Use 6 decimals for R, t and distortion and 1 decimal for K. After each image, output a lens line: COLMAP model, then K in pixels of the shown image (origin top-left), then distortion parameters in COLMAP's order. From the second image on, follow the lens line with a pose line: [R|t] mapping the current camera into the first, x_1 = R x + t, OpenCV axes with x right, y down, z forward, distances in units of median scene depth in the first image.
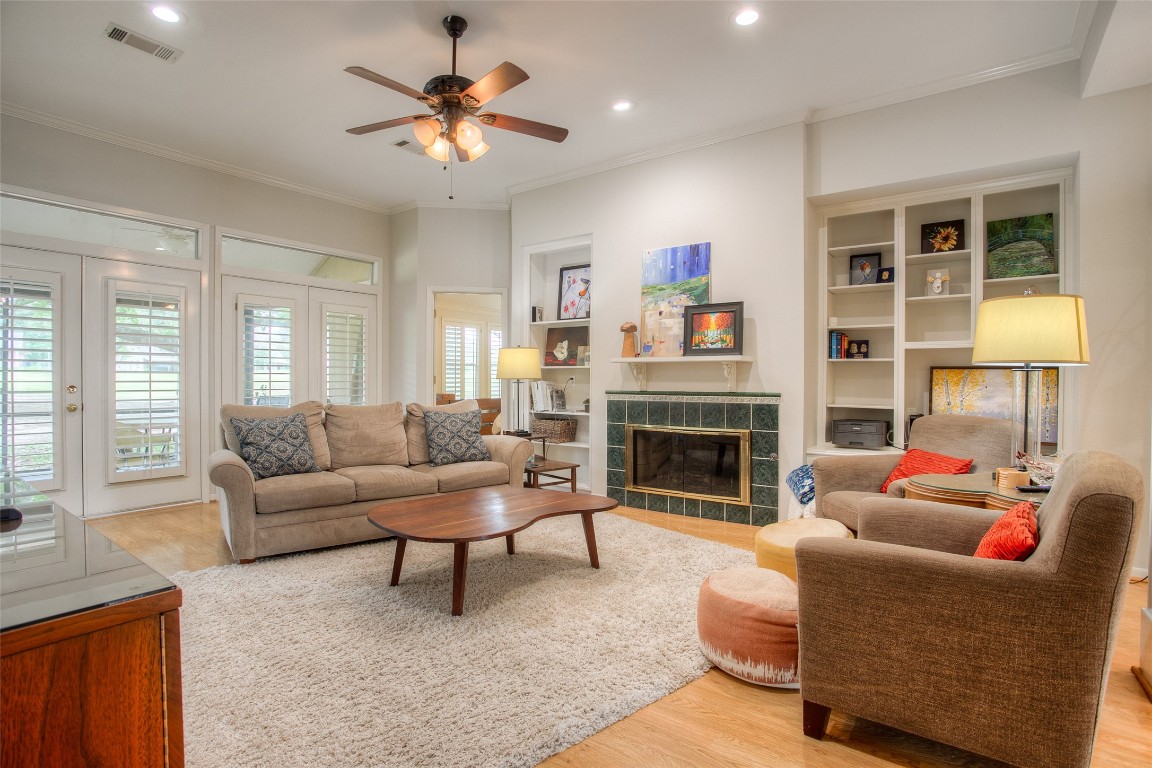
lens RADIAL K [[572.6, 0, 577.1], [0, 572.6, 360.1], [0, 0, 1]] dist [-0.044628, 0.000241]
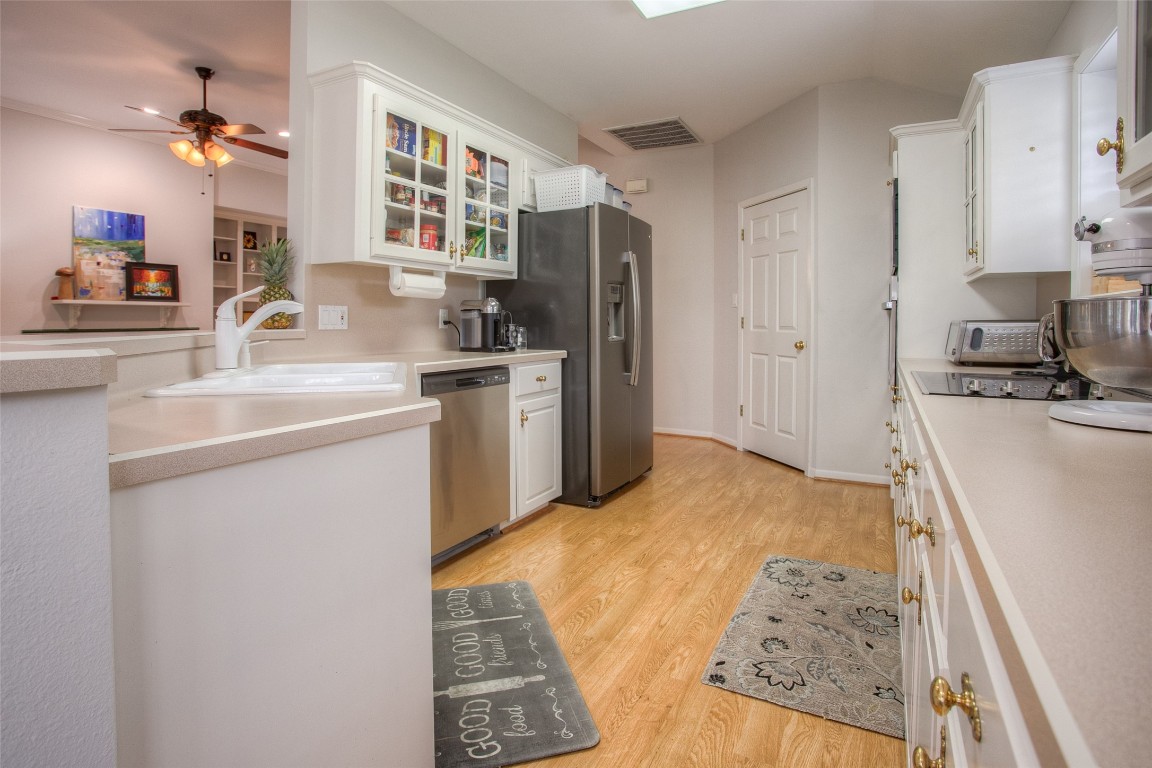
lens RADIAL K [[572.6, 0, 577.1], [0, 572.6, 360.1], [0, 0, 1]] dist [-0.044628, 0.000241]
pose [[-0.115303, -0.072778, 0.990661, -1.191384], [-0.040136, 0.996839, 0.068560, 0.000175], [-0.992519, -0.031856, -0.117859, 0.138698]]
